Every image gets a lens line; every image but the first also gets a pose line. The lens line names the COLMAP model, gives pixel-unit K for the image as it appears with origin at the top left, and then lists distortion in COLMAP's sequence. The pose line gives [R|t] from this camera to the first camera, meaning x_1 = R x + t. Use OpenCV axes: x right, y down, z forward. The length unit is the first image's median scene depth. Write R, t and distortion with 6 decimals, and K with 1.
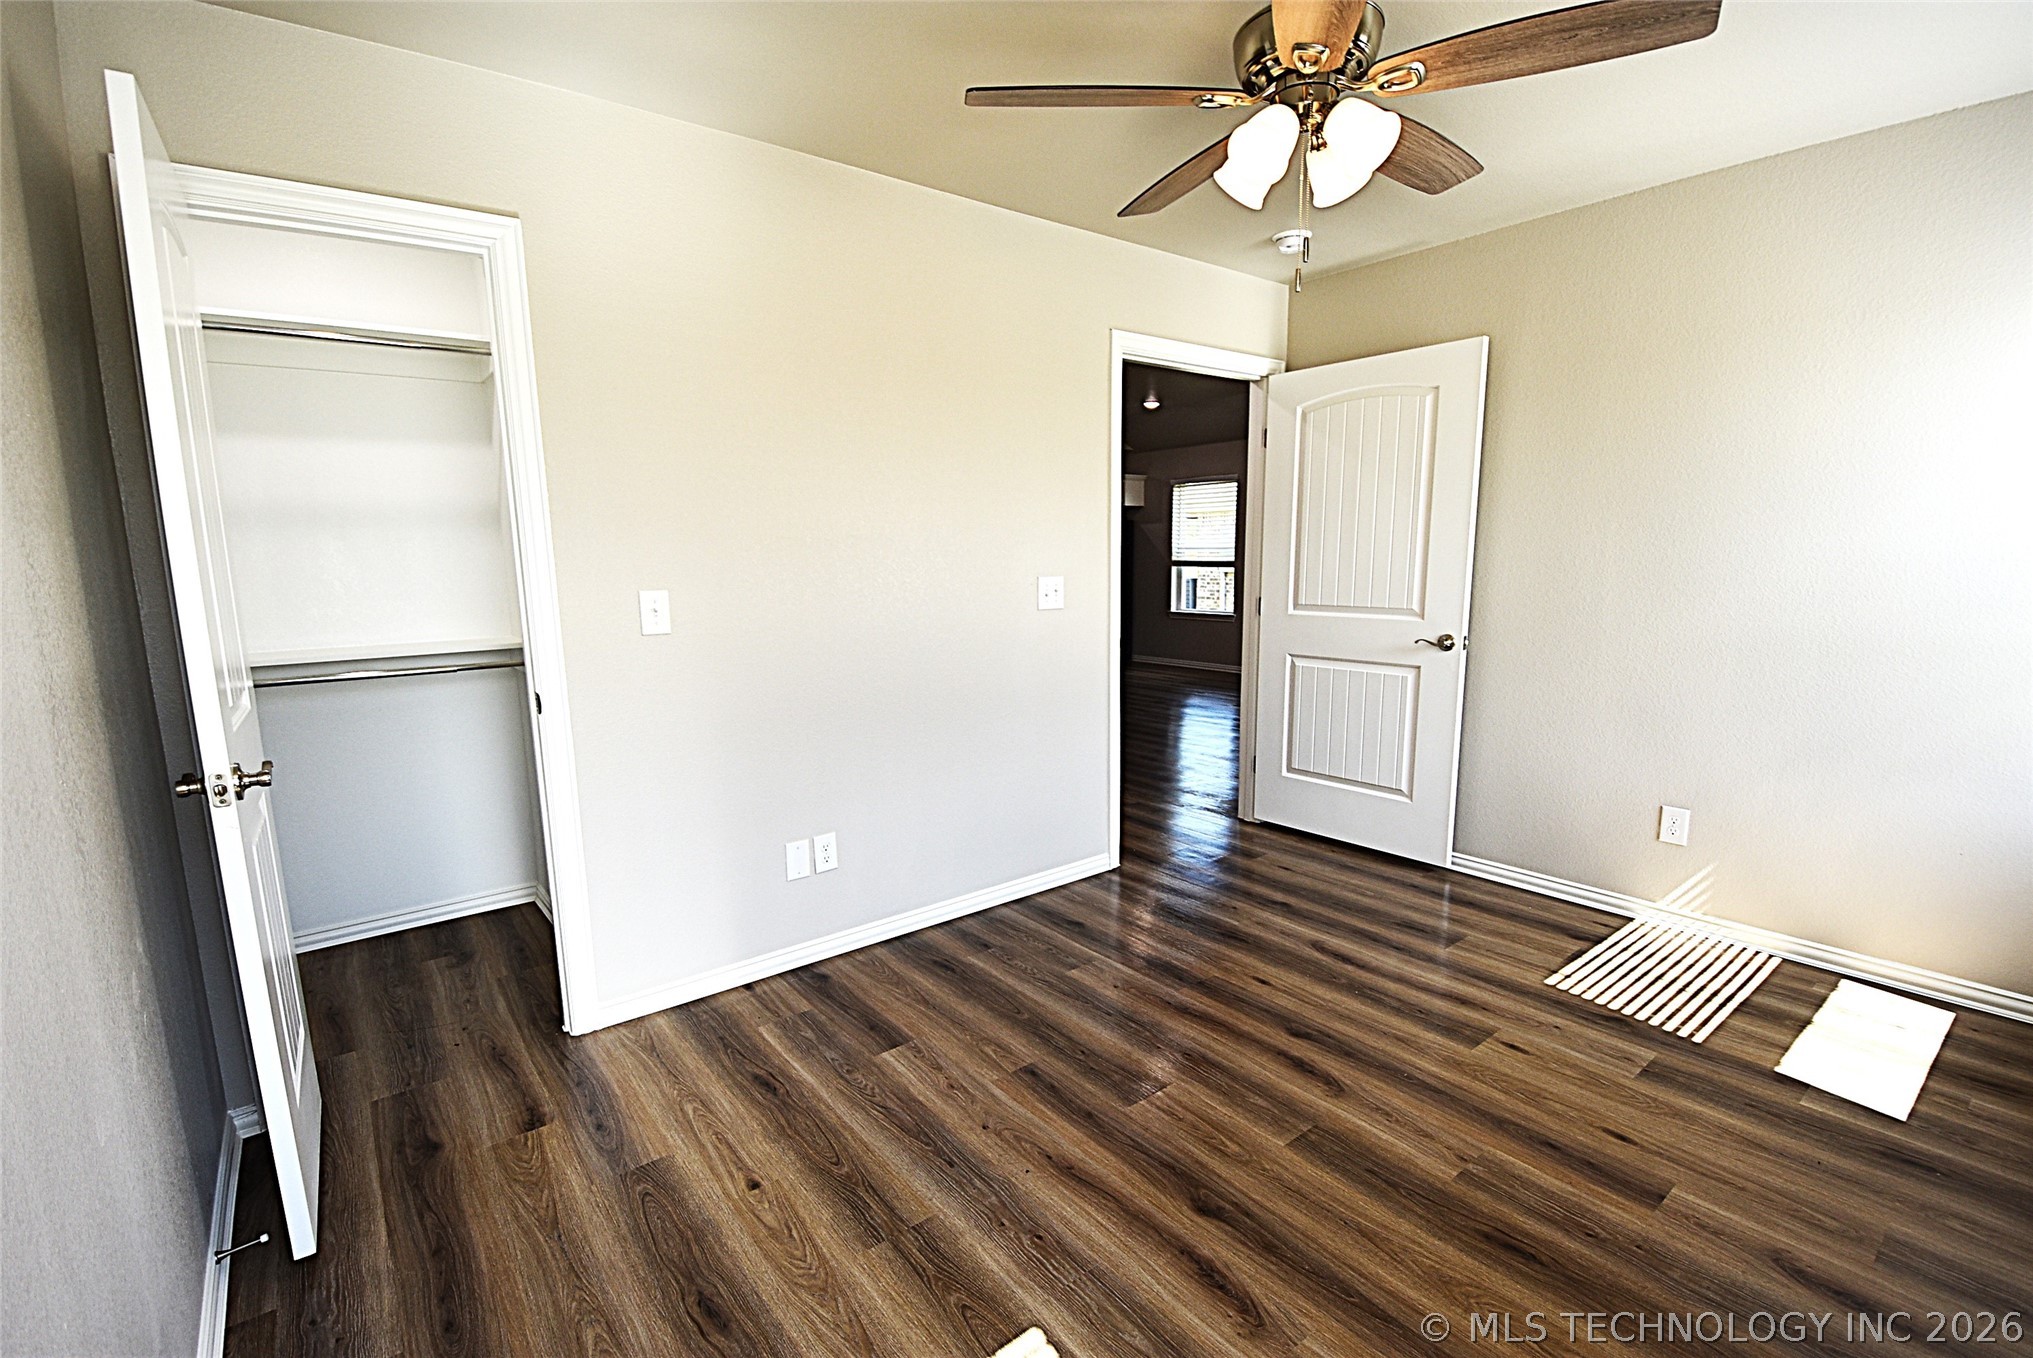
lens RADIAL K [[920.0, 0, 1016.0], [0, 920.0, 707.4], [0, 0, 1]] dist [0.012547, -0.025761]
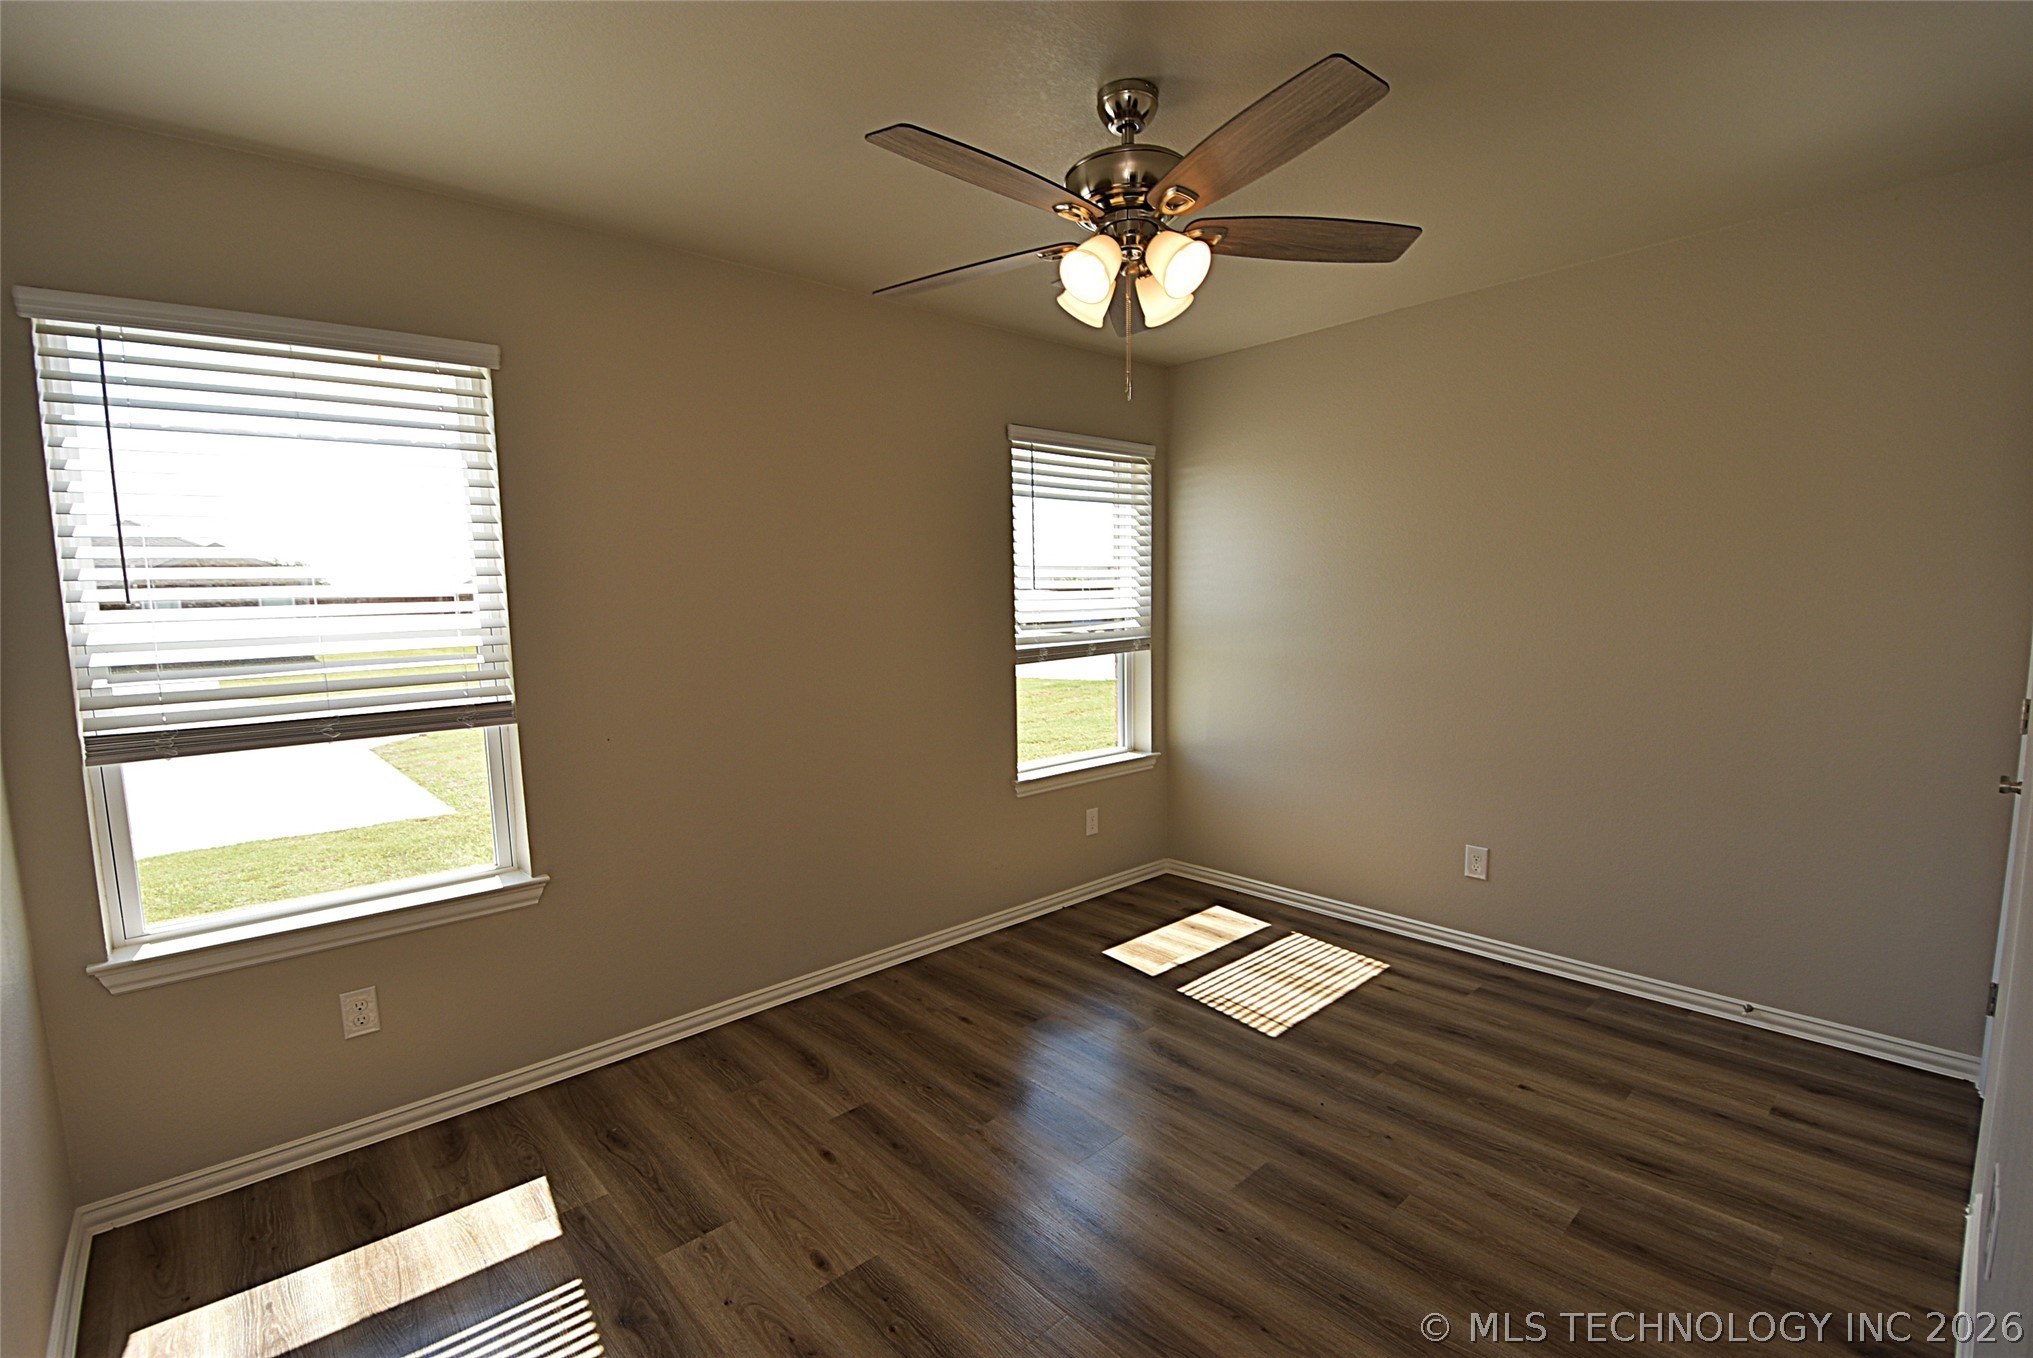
lens RADIAL K [[920.0, 0, 1016.0], [0, 920.0, 707.4], [0, 0, 1]] dist [0.012547, -0.025761]
pose [[-0.996959, 0.043698, -0.064520, 0.445328], [0.023350, 0.957449, 0.287658, -0.354057], [0.074345, 0.285276, -0.955558, 1.817010]]
